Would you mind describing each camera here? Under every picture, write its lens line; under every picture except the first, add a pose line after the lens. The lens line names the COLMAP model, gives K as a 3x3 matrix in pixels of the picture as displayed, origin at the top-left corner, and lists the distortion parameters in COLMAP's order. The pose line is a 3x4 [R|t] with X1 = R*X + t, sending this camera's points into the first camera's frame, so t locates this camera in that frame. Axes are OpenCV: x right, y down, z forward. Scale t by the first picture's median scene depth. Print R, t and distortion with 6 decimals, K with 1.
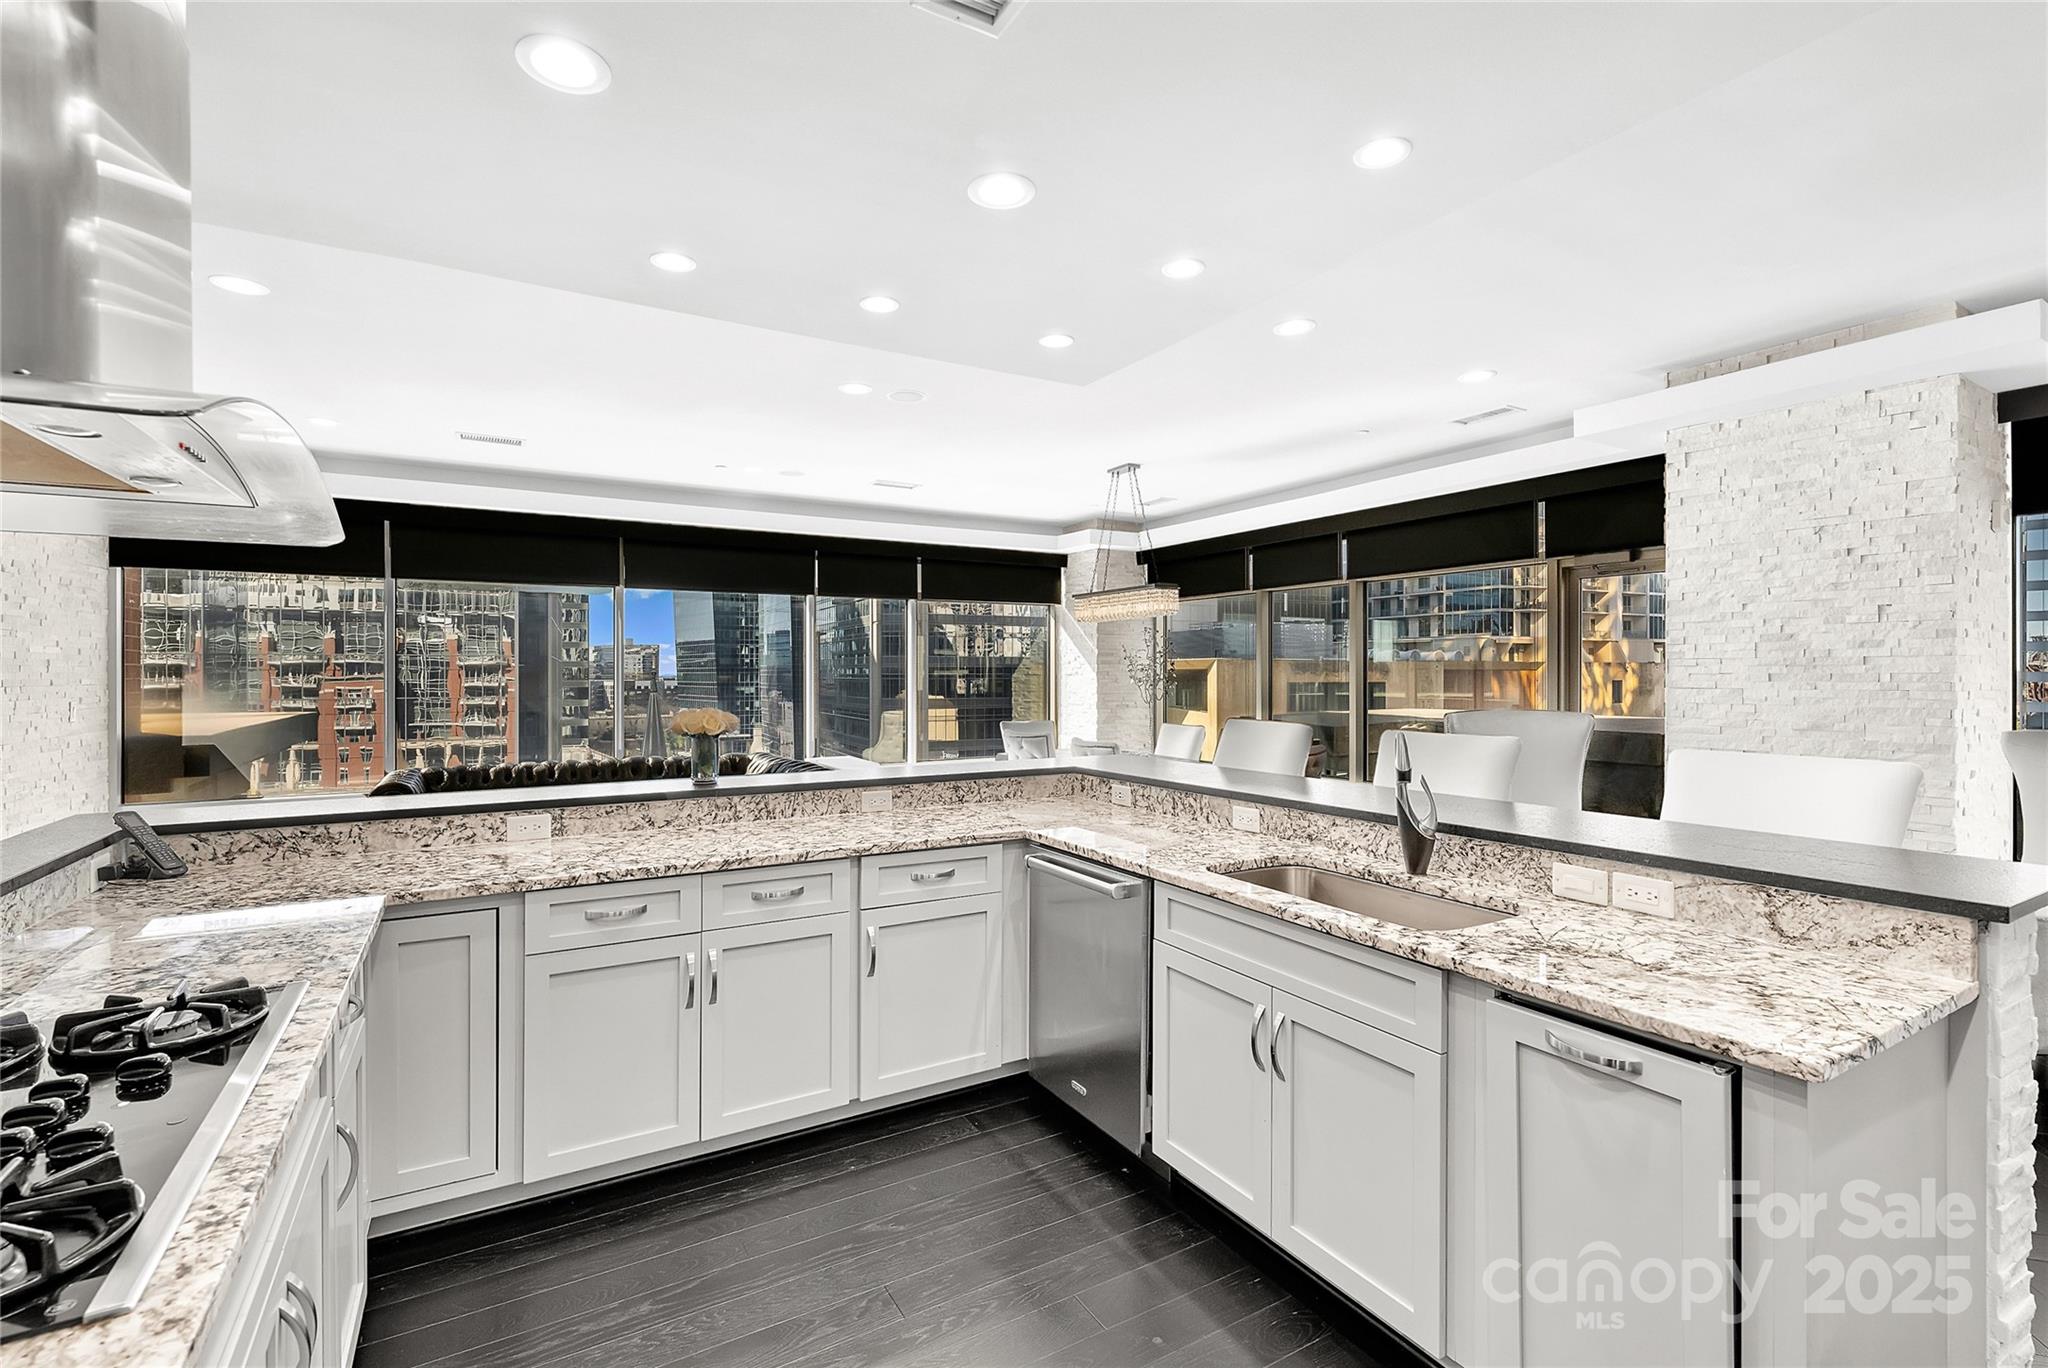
lens RADIAL K [[909.8, 0, 1016.6], [0, 909.8, 676.8], [0, 0, 1]] dist [0.000490, -0.000052]
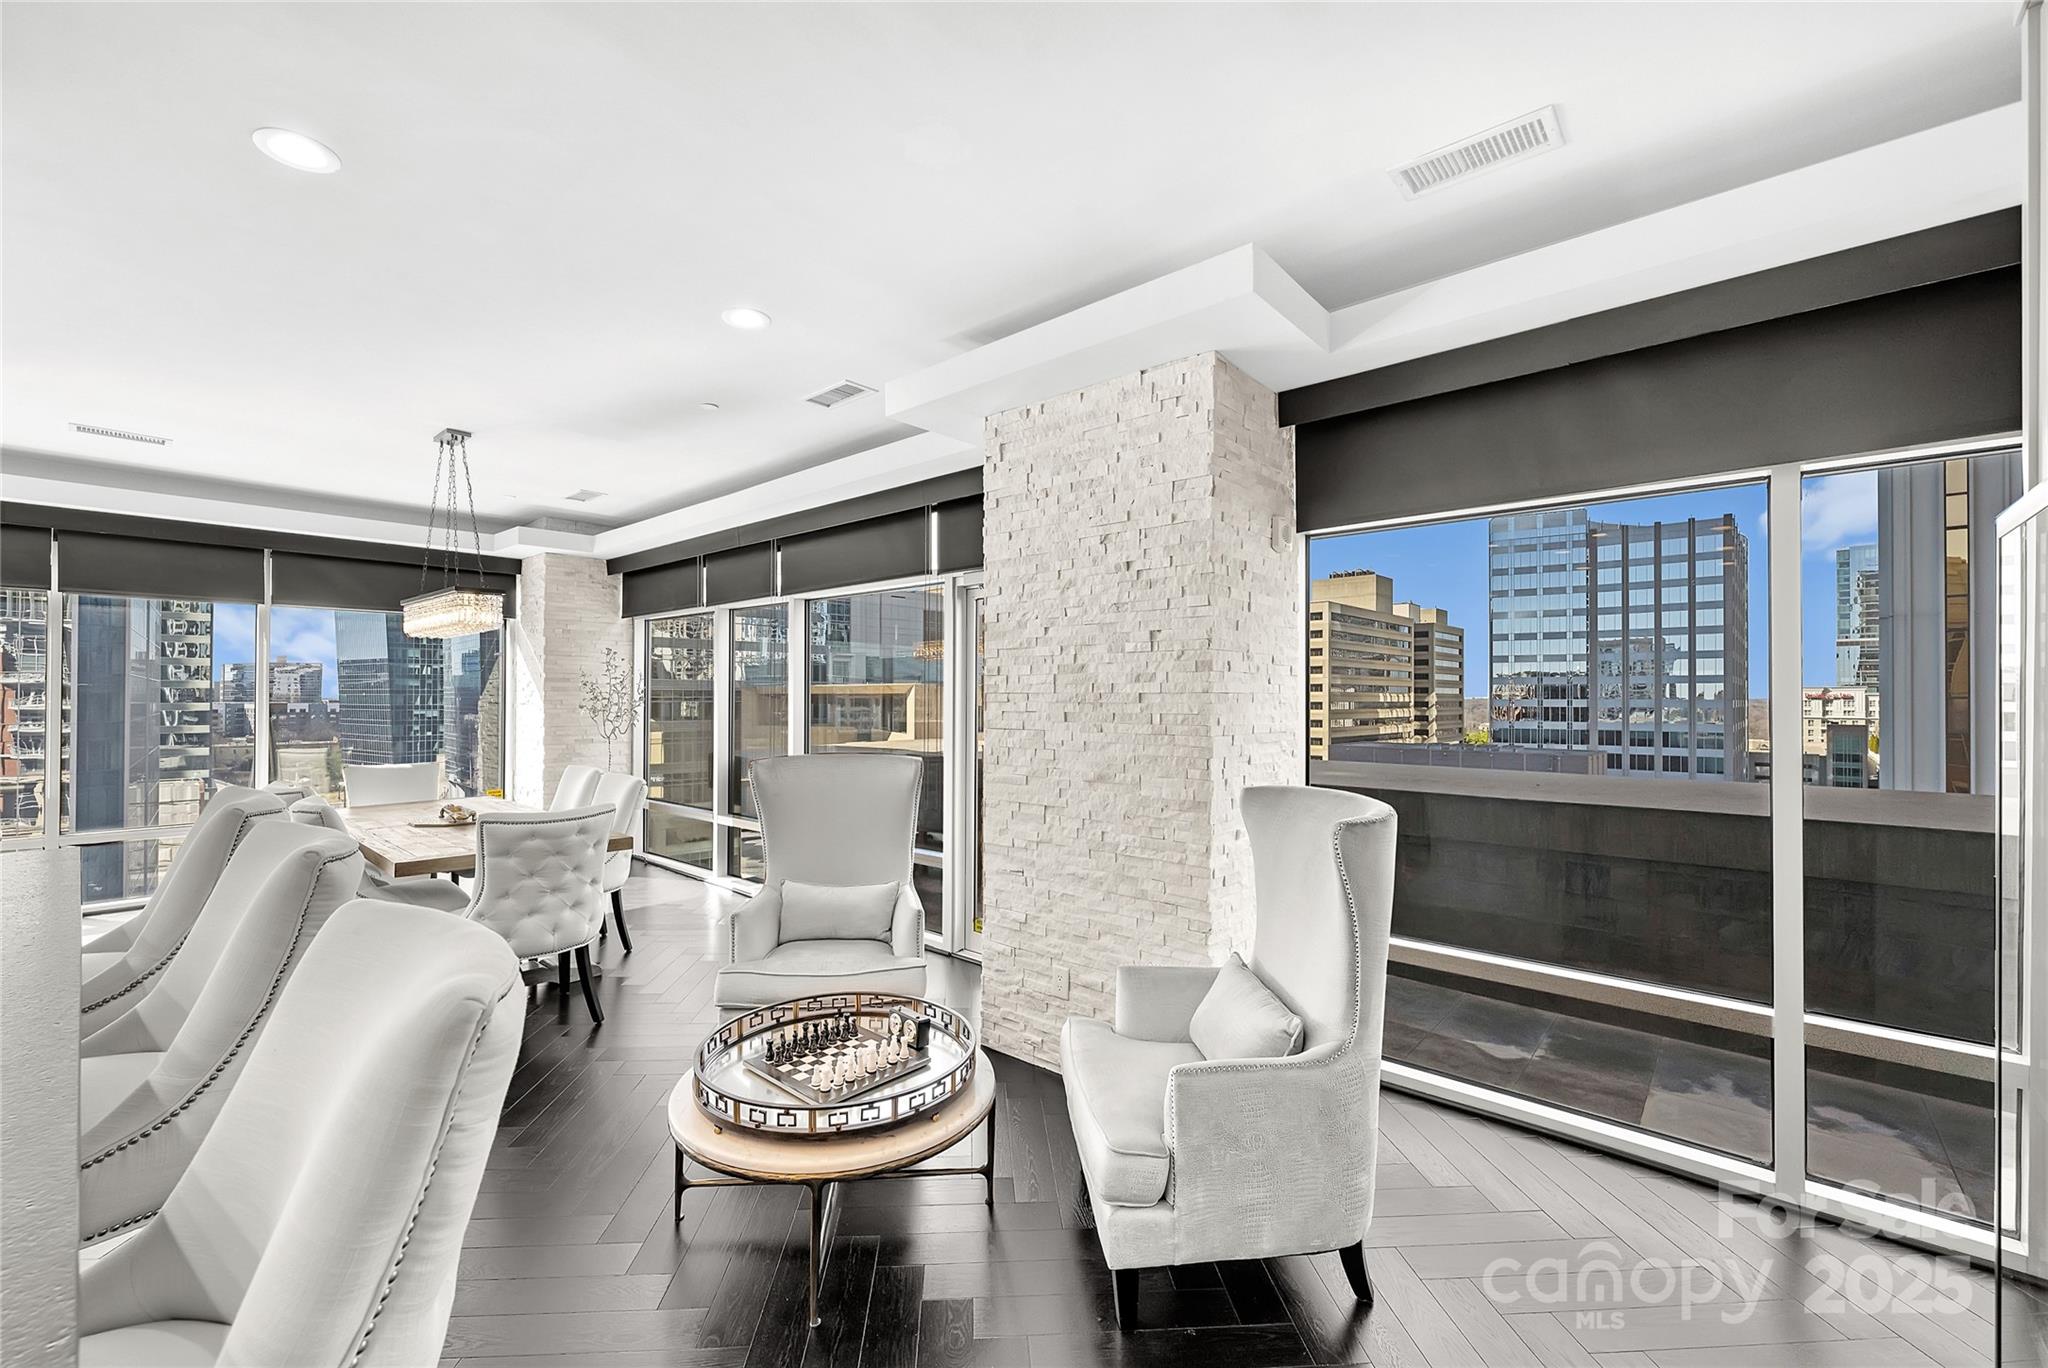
lens RADIAL K [[839.5, 0, 1016.4], [0, 839.5, 693.5], [0, 0, 1]] dist [-0.001254, 0.000264]
pose [[0.950063, 0.005712, 0.312006, 0.598256], [-0.003151, 0.999957, -0.008710, -0.015064], [-0.312043, 0.007292, 0.950040, 0.319154]]
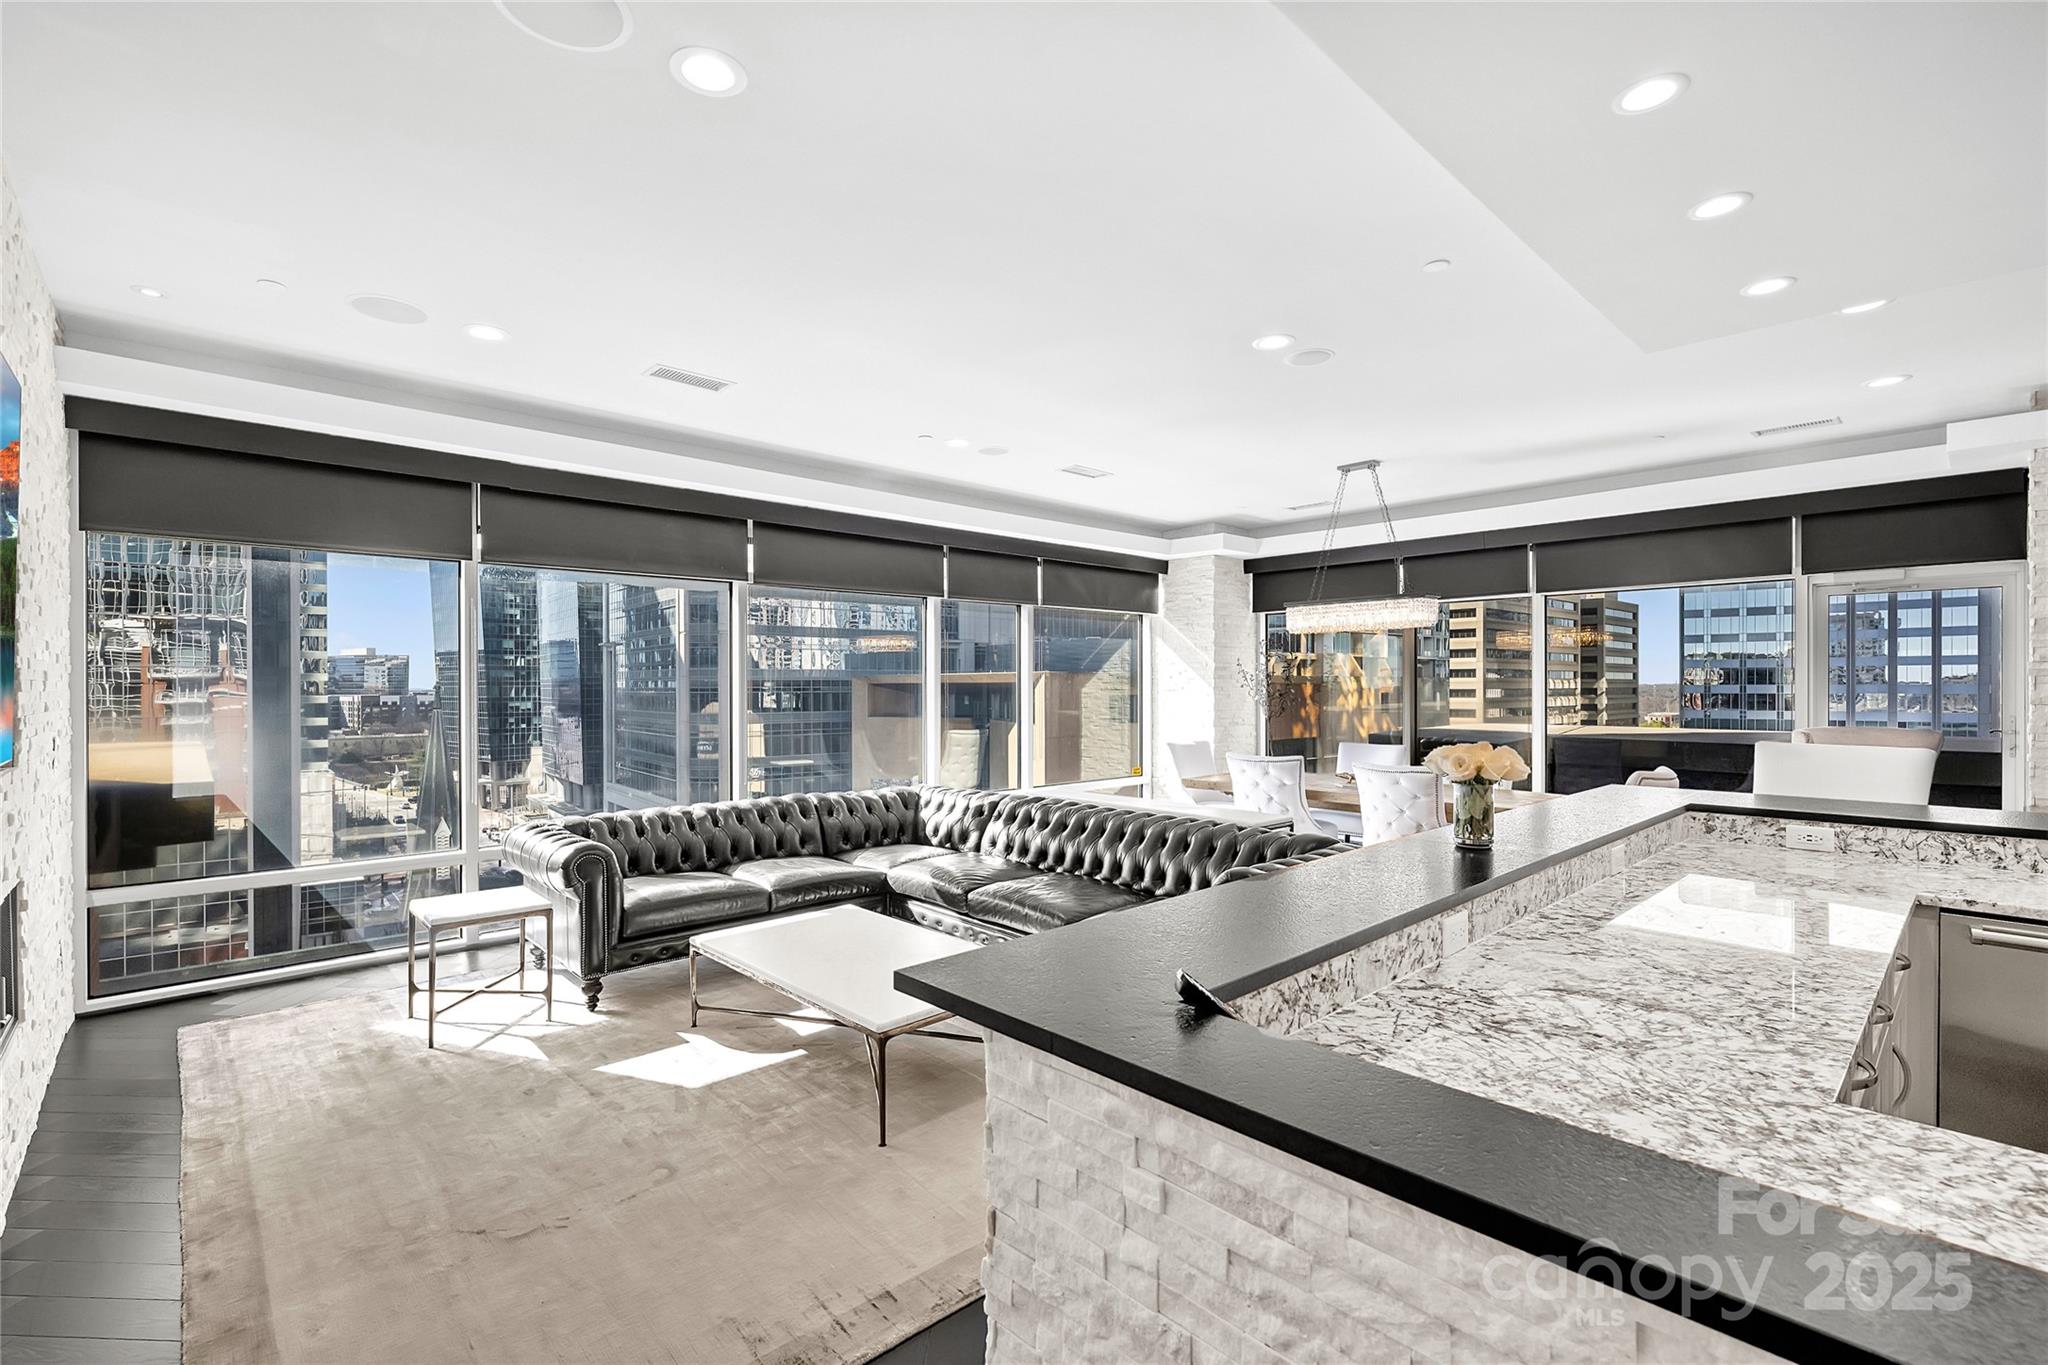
lens RADIAL K [[909.9, 0, 1012.2], [0, 909.9, 686.5], [0, 0, 1]] dist [0.009328, -0.000067]
pose [[0.975364, -0.000920, 0.220601, -0.733179], [0.001819, 0.999991, -0.003872, -0.006596], [-0.220596, 0.004178, 0.975356, 0.321966]]
